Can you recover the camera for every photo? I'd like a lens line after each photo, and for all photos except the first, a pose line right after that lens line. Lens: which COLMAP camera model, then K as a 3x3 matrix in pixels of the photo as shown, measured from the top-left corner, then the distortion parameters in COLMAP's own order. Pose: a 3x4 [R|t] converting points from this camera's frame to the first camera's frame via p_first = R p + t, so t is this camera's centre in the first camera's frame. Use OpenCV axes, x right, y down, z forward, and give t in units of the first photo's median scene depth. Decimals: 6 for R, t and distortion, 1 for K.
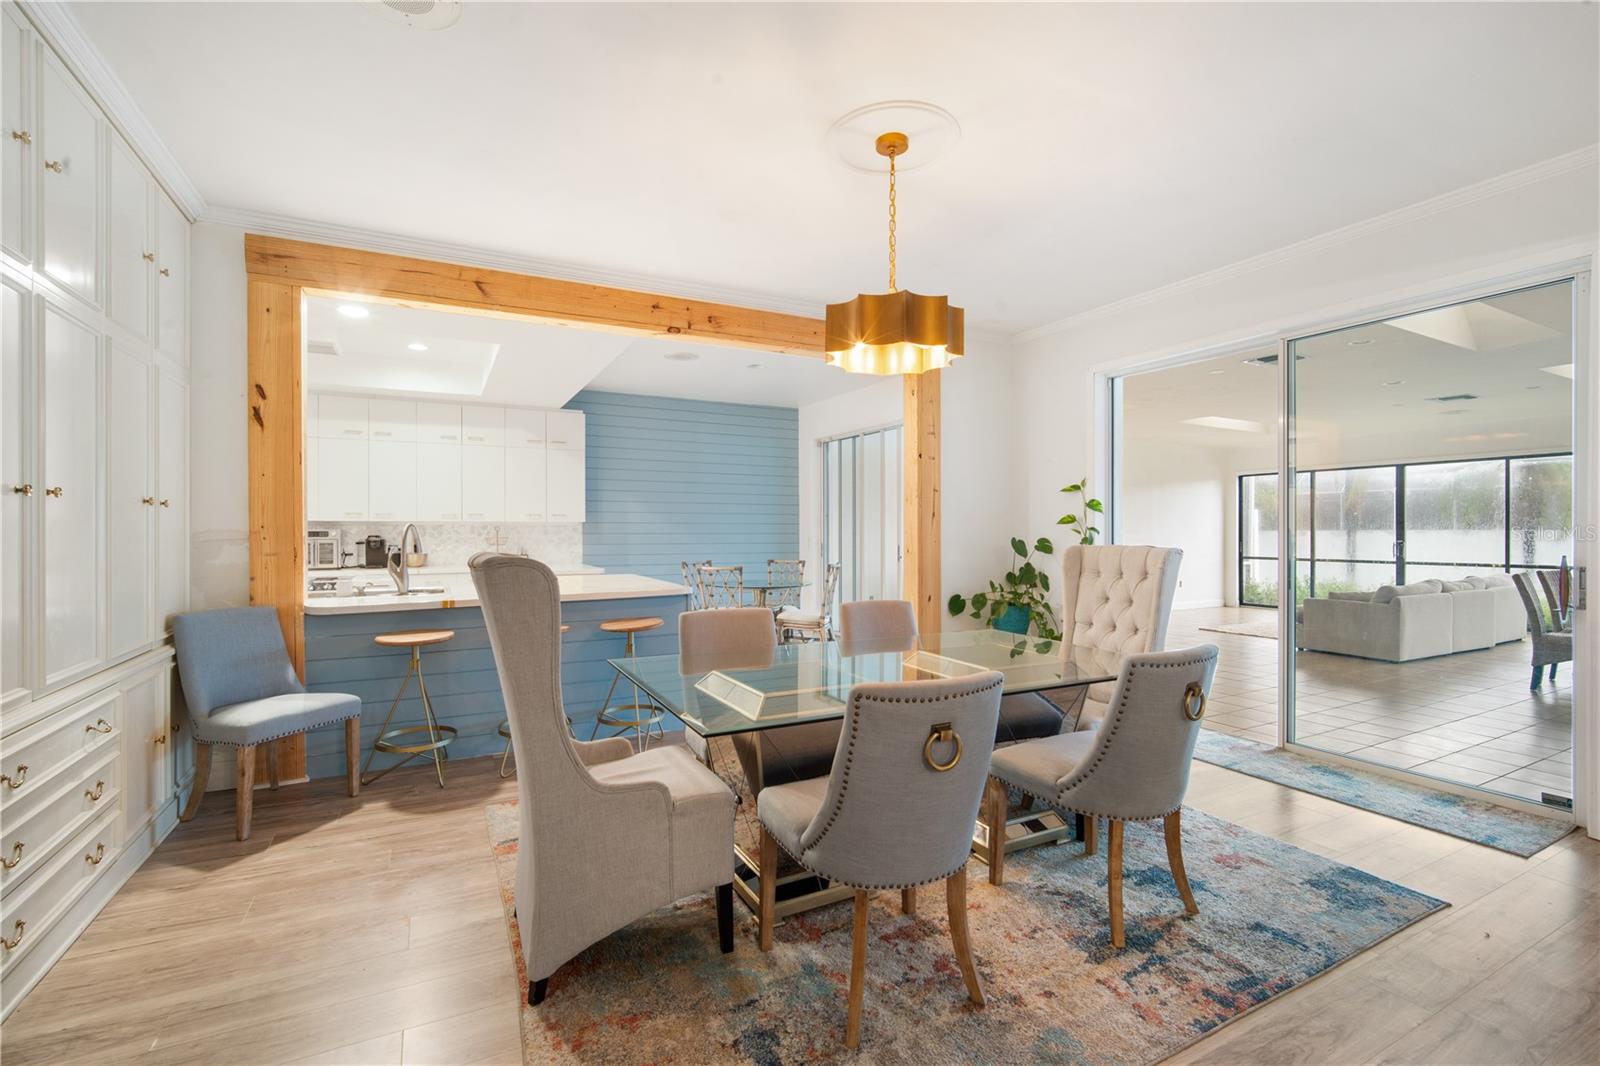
lens RADIAL K [[700.3, 0, 789.2], [0, 700.3, 534.3], [0, 0, 1]] dist [-0.011142, 0.000584]
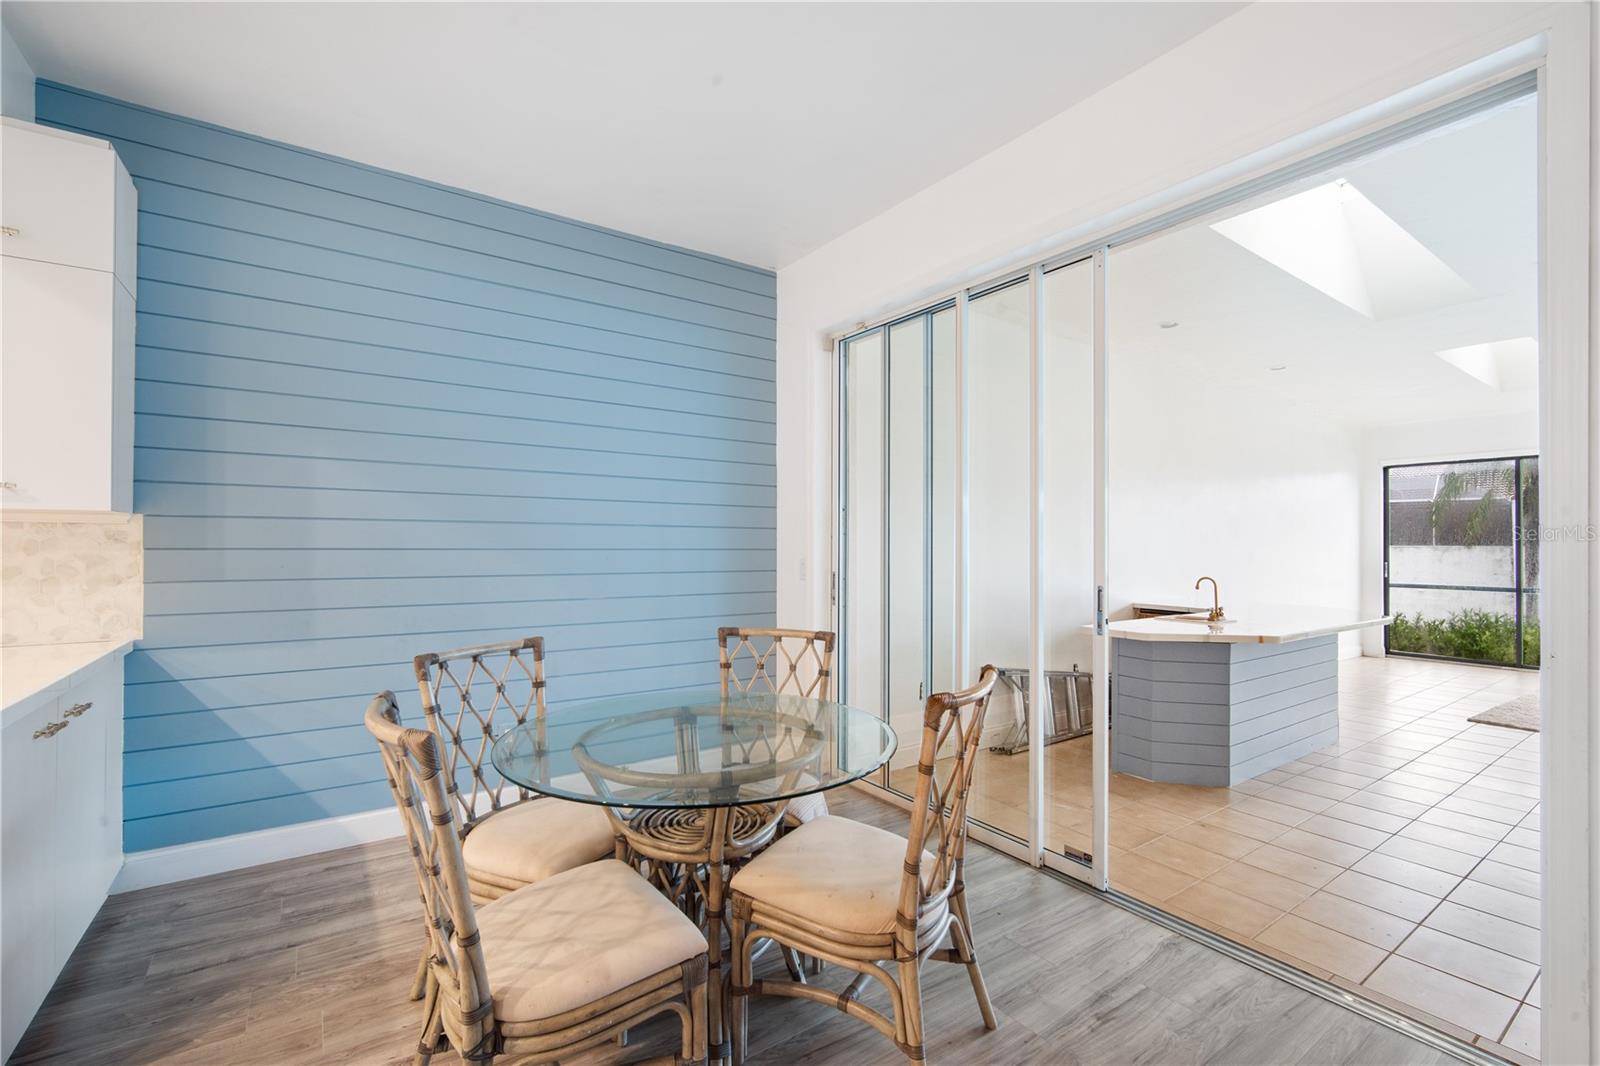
lens RADIAL K [[697.2, 0, 792.5], [0, 697.2, 532.3], [0, 0, 1]] dist [-0.010864, 0.000882]
pose [[0.990585, 0.008757, 0.136617, -0.092912], [-0.006518, 0.999837, -0.016829, -0.011450], [-0.136742, 0.015780, 0.990481, 1.410837]]
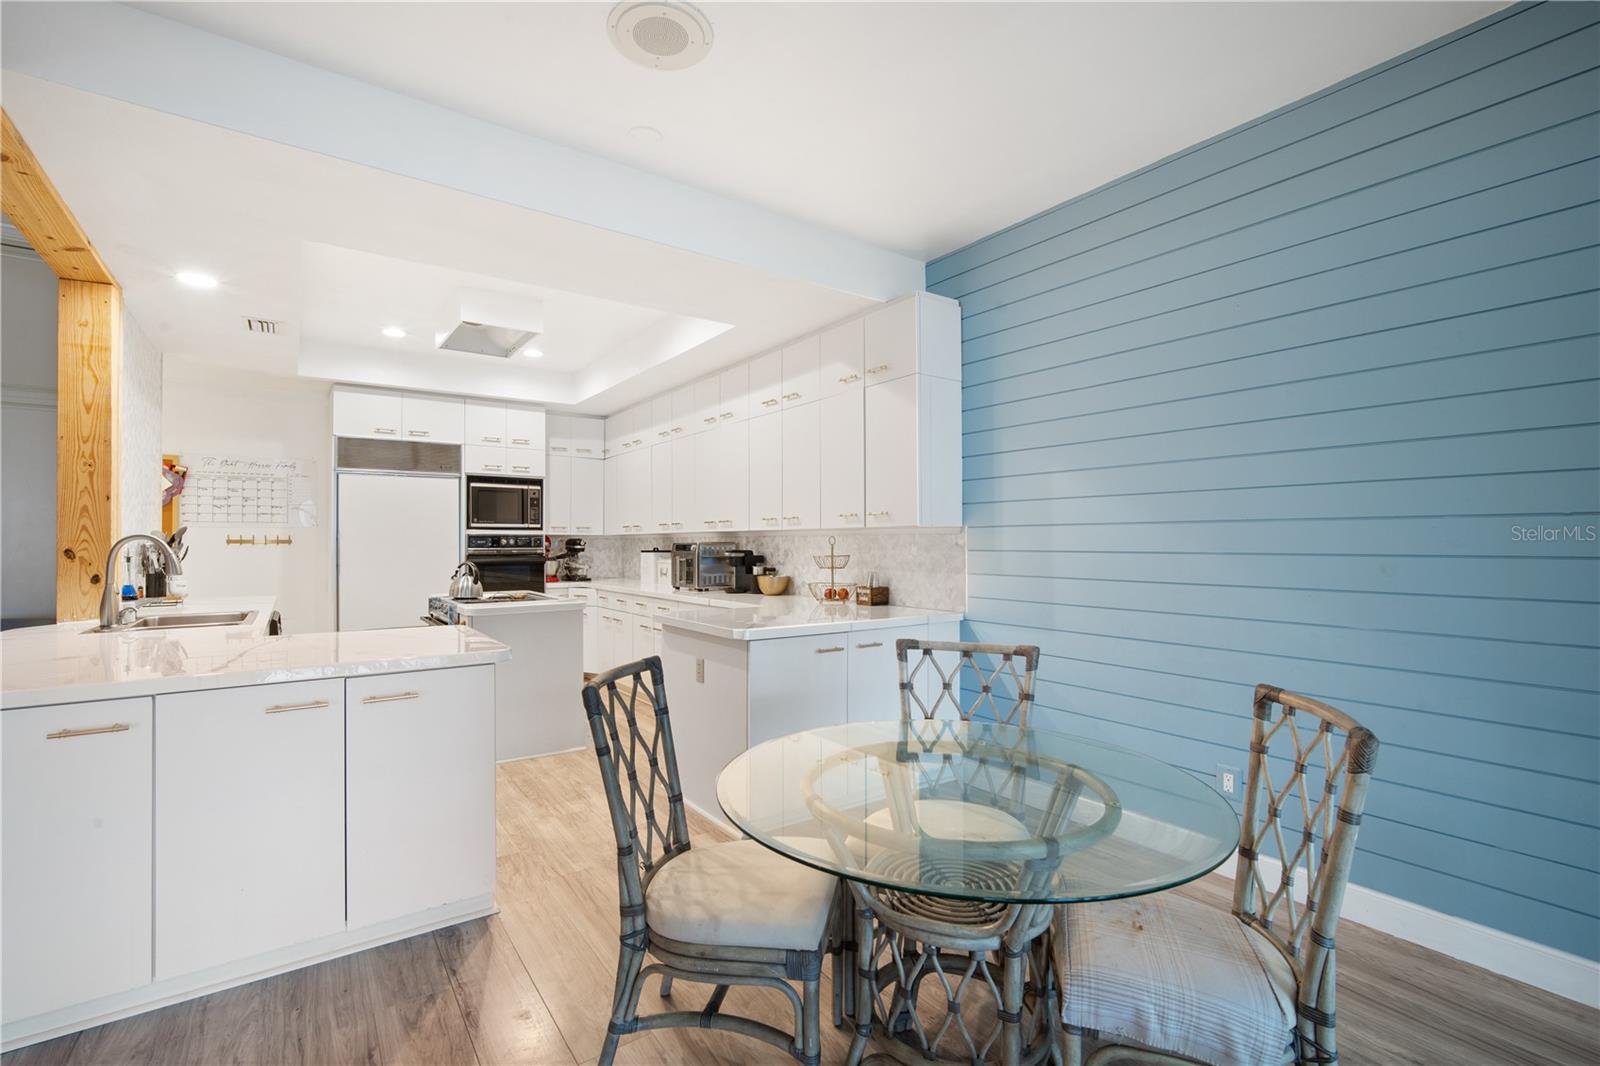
lens RADIAL K [[706.4, 0, 797.0], [0, 706.4, 541.4], [0, 0, 1]] dist [-0.000215, 0.000254]
pose [[0.144222, -0.001030, -0.989545, 0.344311], [-0.004232, 0.999990, -0.001658, -0.012739], [0.989536, 0.004427, 0.144216, 1.797747]]
